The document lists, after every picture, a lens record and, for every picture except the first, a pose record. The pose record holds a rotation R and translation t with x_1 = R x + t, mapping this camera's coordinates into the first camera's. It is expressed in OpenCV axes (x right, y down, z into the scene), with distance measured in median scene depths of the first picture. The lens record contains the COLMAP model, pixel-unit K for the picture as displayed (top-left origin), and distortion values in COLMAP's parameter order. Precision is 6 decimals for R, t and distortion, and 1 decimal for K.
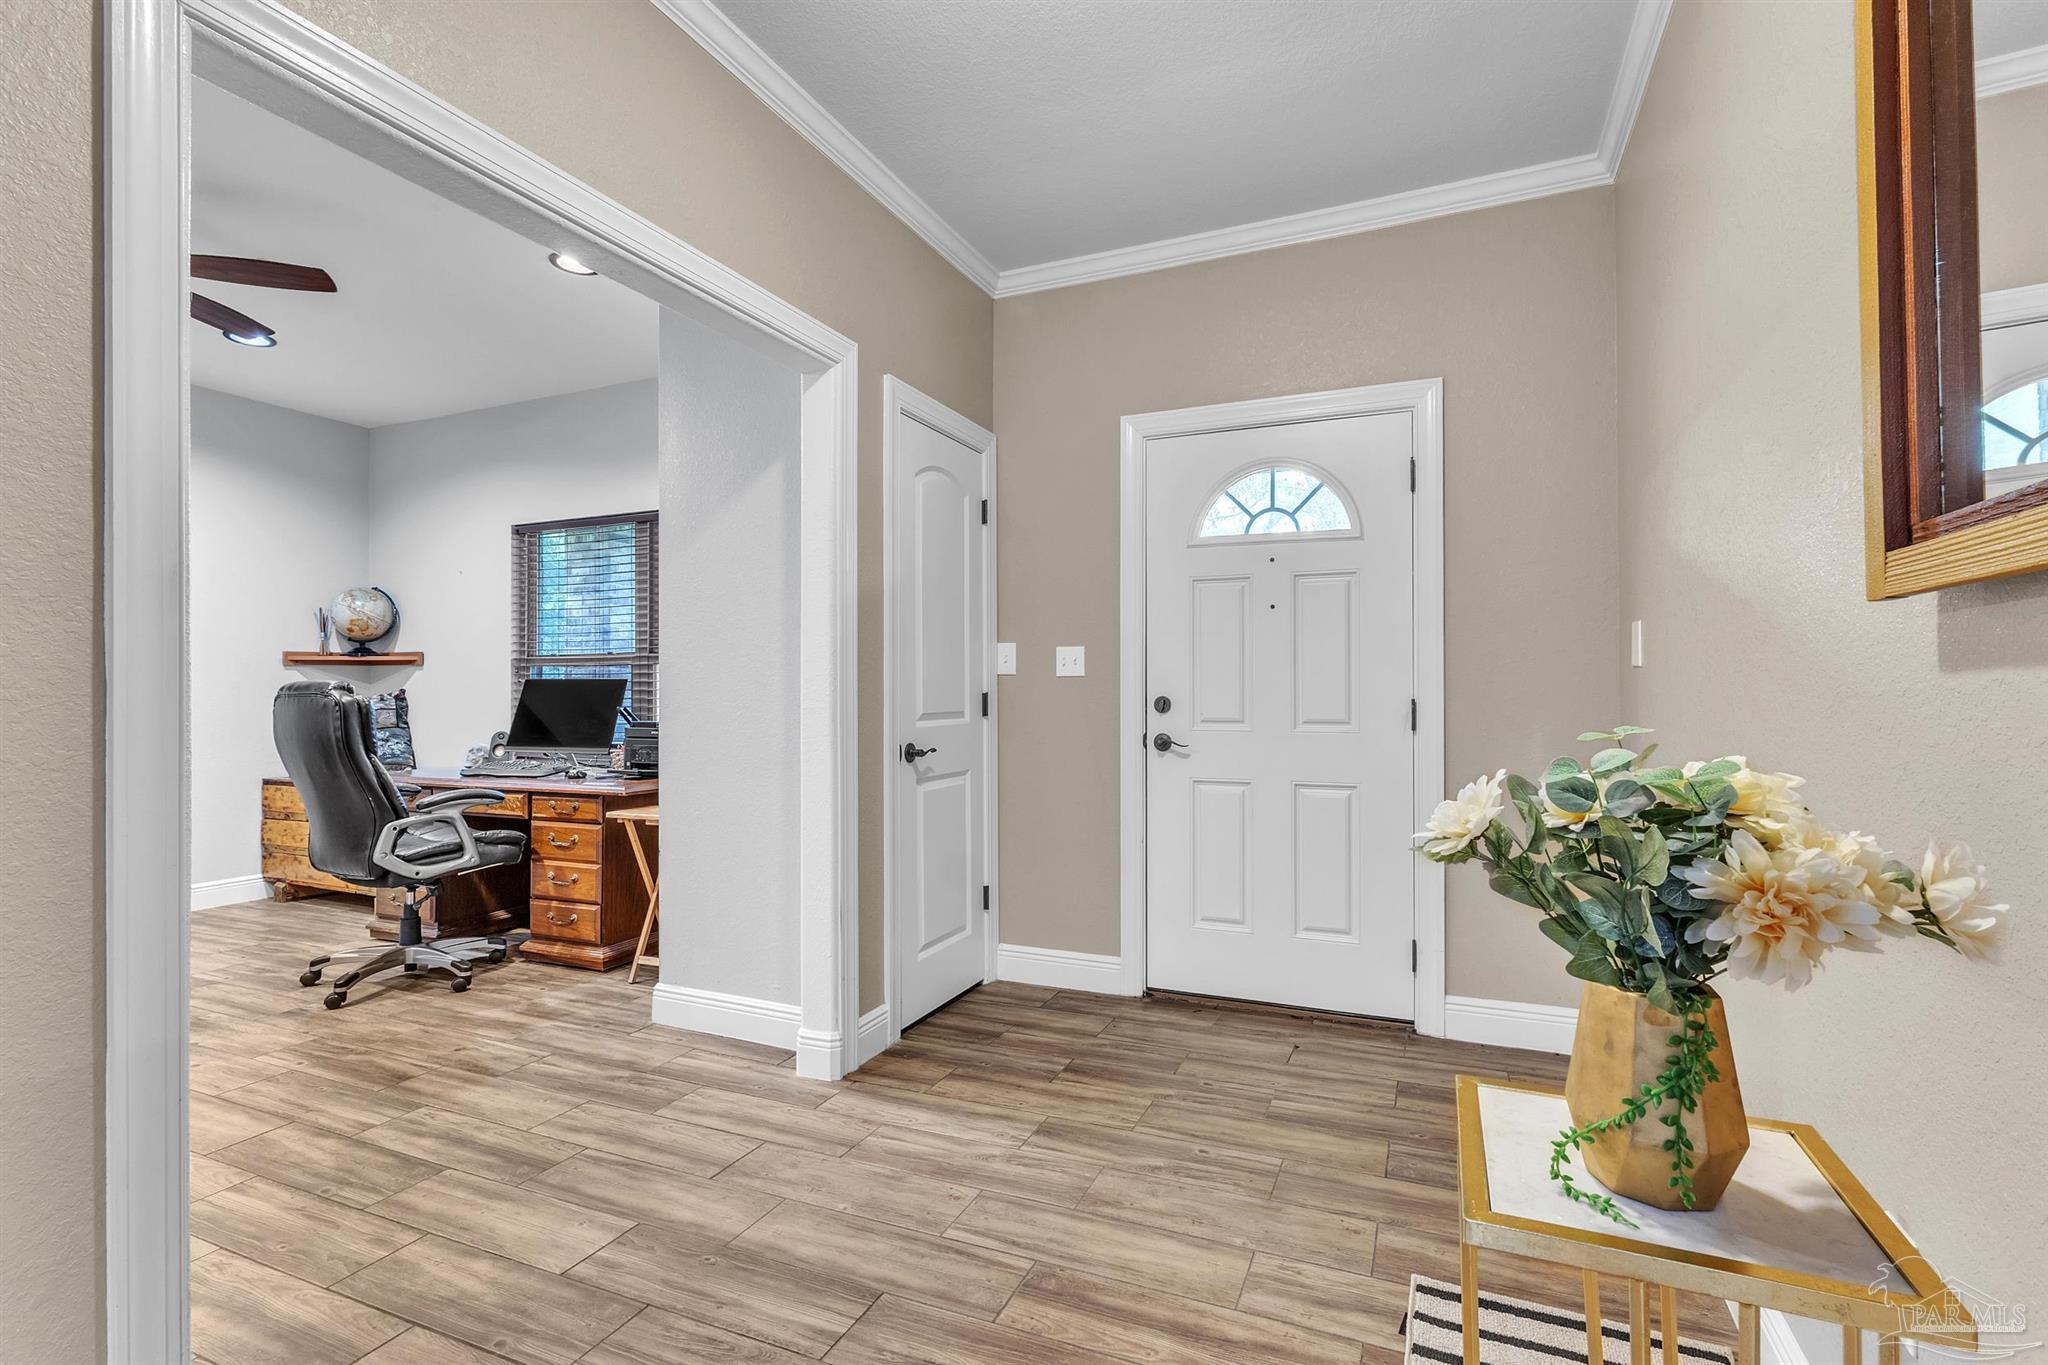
lens RADIAL K [[972.5, 0, 1036.7], [0, 972.5, 686.5], [0, 0, 1]] dist [-0.000949, 0.002020]
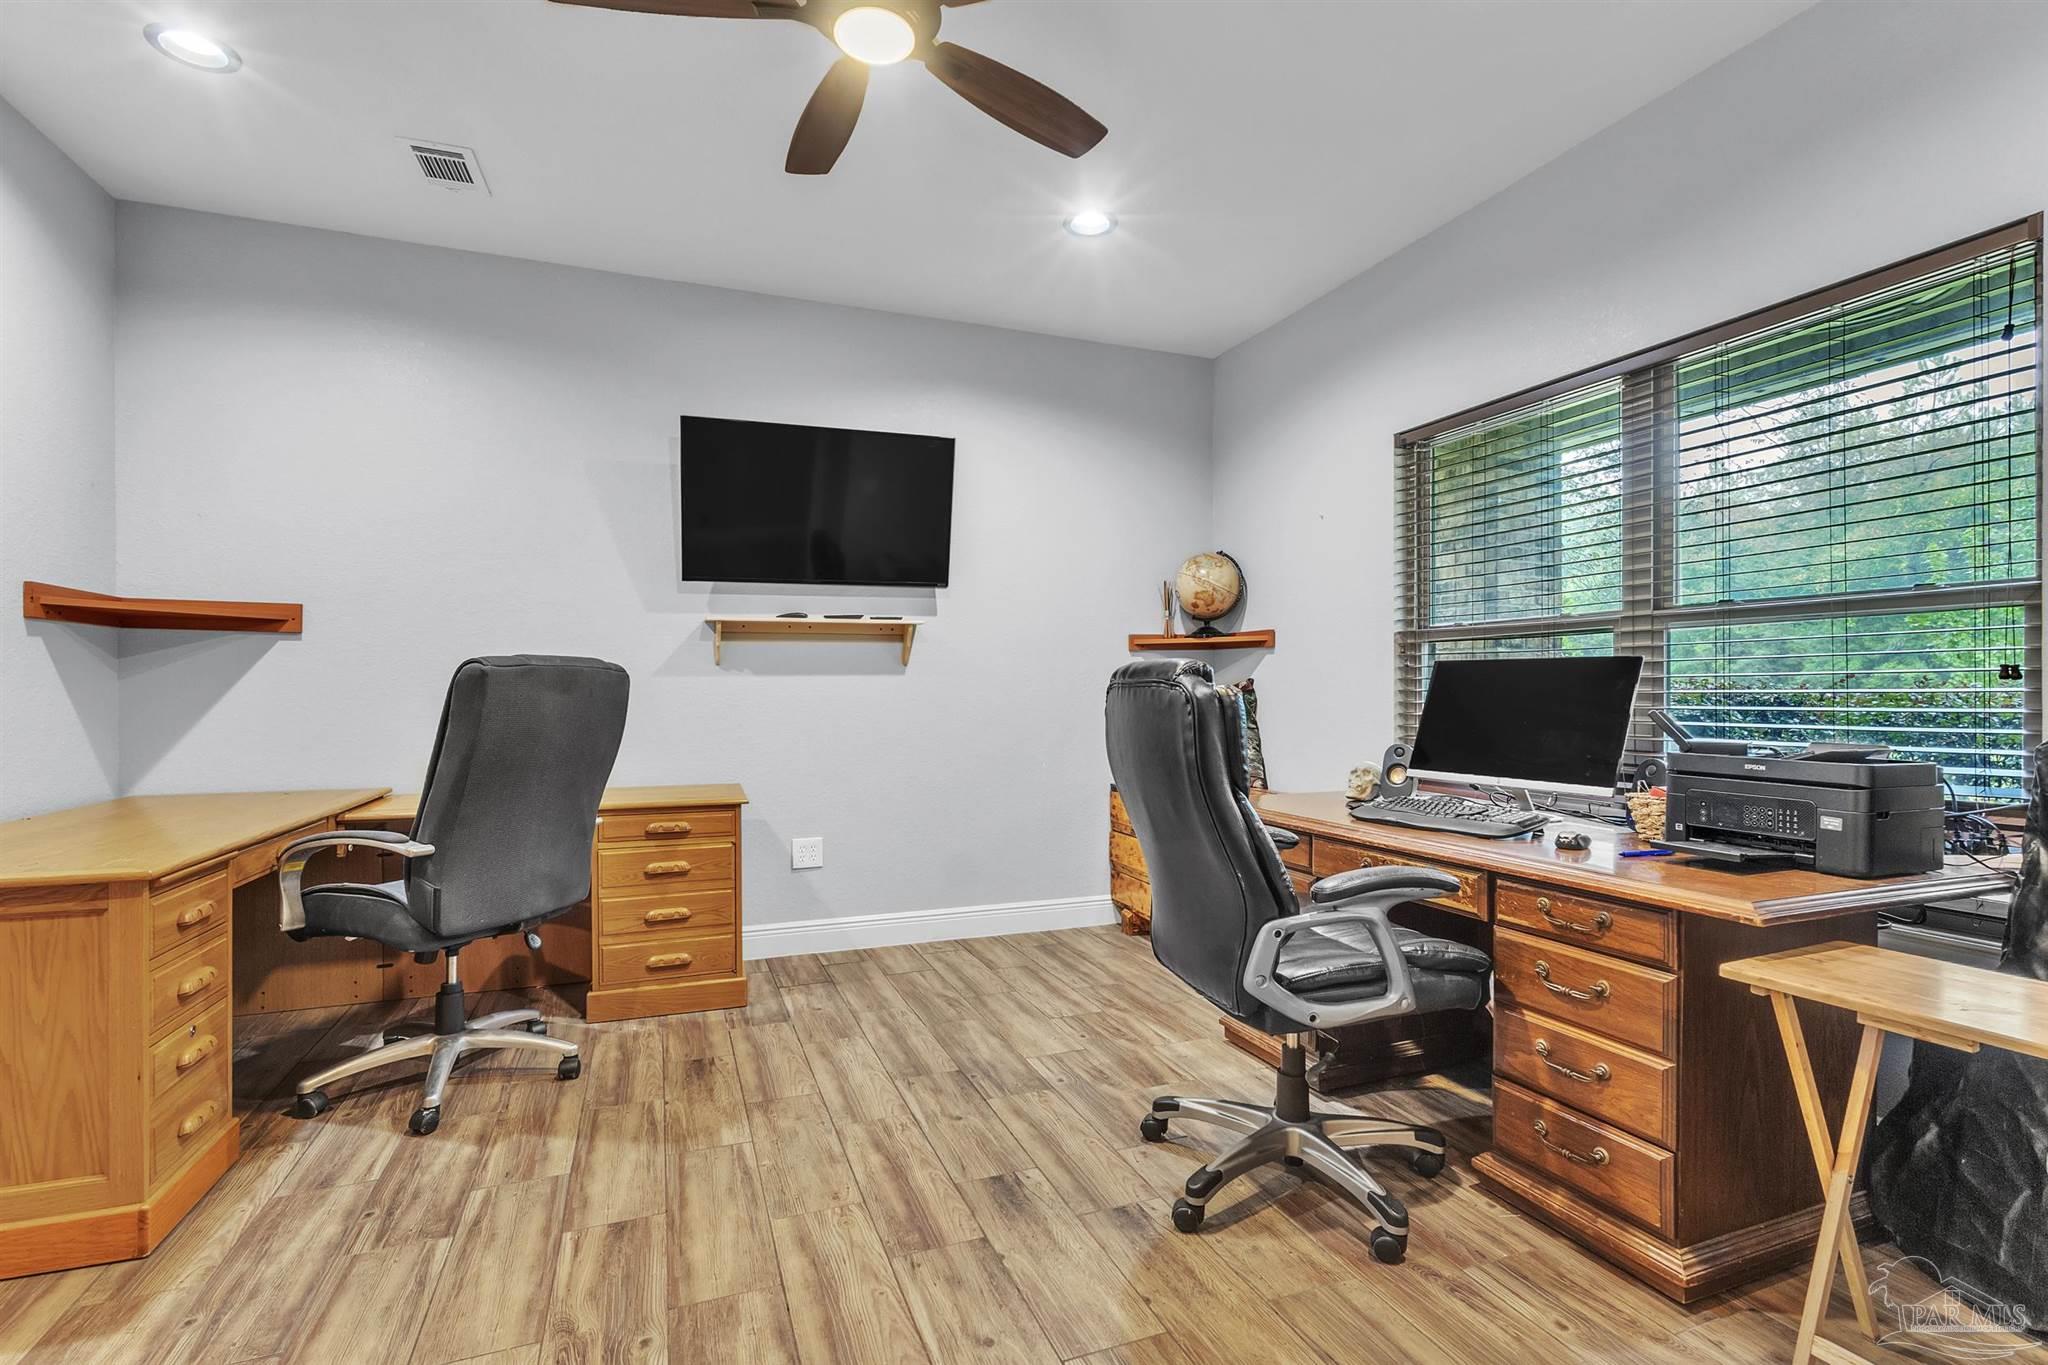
lens RADIAL K [[972.5, 0, 1025.3], [0, 972.5, 687.6], [0, 0, 1]] dist [-0.000949, 0.002020]
pose [[0.712351, 0.000908, -0.701823, -0.339015], [0.004677, 0.999971, 0.006041, 0.005993], [0.701808, -0.007585, 0.712326, 0.461263]]
